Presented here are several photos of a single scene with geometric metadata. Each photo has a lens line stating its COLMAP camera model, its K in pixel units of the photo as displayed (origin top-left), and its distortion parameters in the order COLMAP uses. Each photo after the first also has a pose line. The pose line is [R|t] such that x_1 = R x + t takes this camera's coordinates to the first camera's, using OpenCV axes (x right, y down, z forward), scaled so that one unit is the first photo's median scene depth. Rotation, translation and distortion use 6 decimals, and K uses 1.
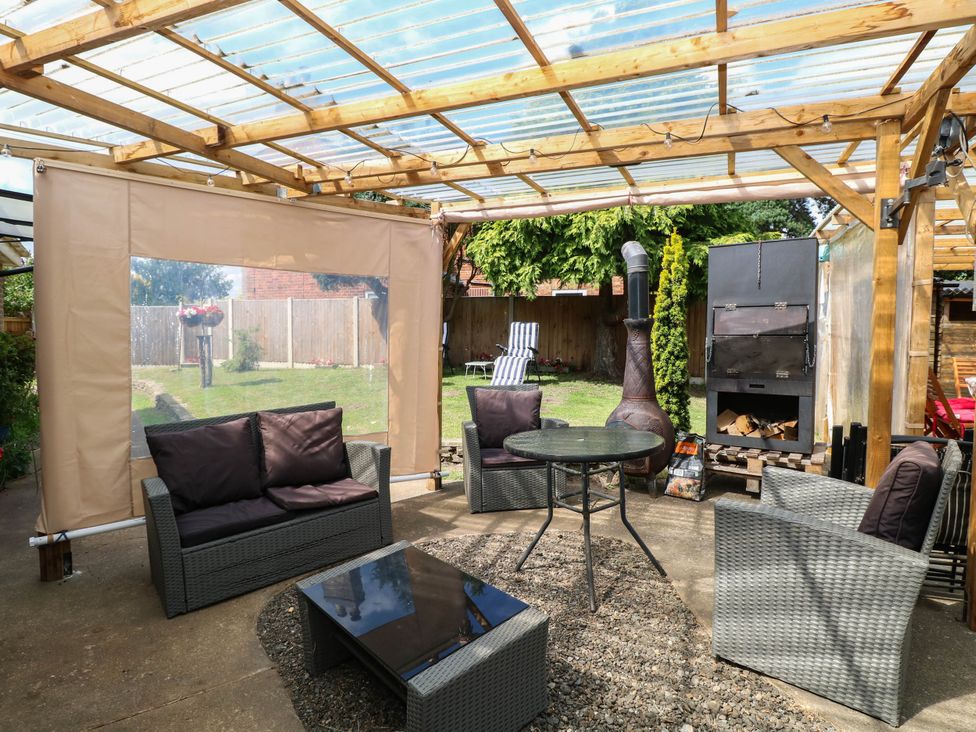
lens RADIAL K [[535.6, 0, 509.5], [0, 535.6, 355.4], [0, 0, 1]] dist [-0.003215, -0.012704]
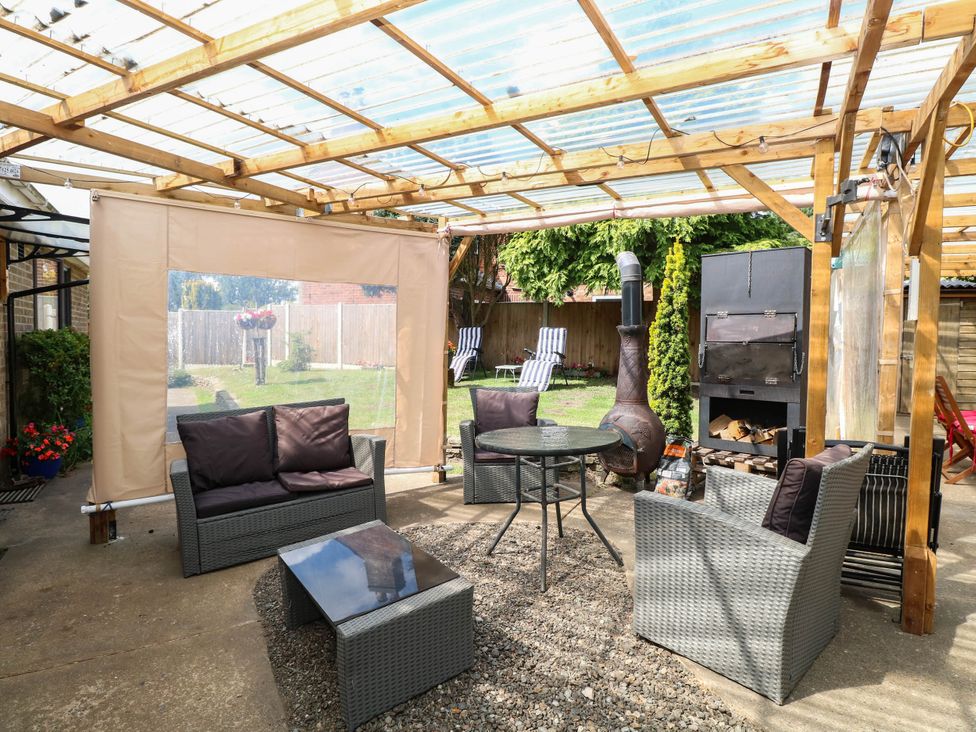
lens RADIAL K [[535.6, 0, 510.1], [0, 535.6, 356.1], [0, 0, 1]] dist [-0.003215, -0.012704]
pose [[0.994269, 0.012189, -0.106206, 0.146754], [-0.012939, 0.999896, -0.006380, 0.000825], [0.106117, 0.007718, 0.994324, -0.076935]]
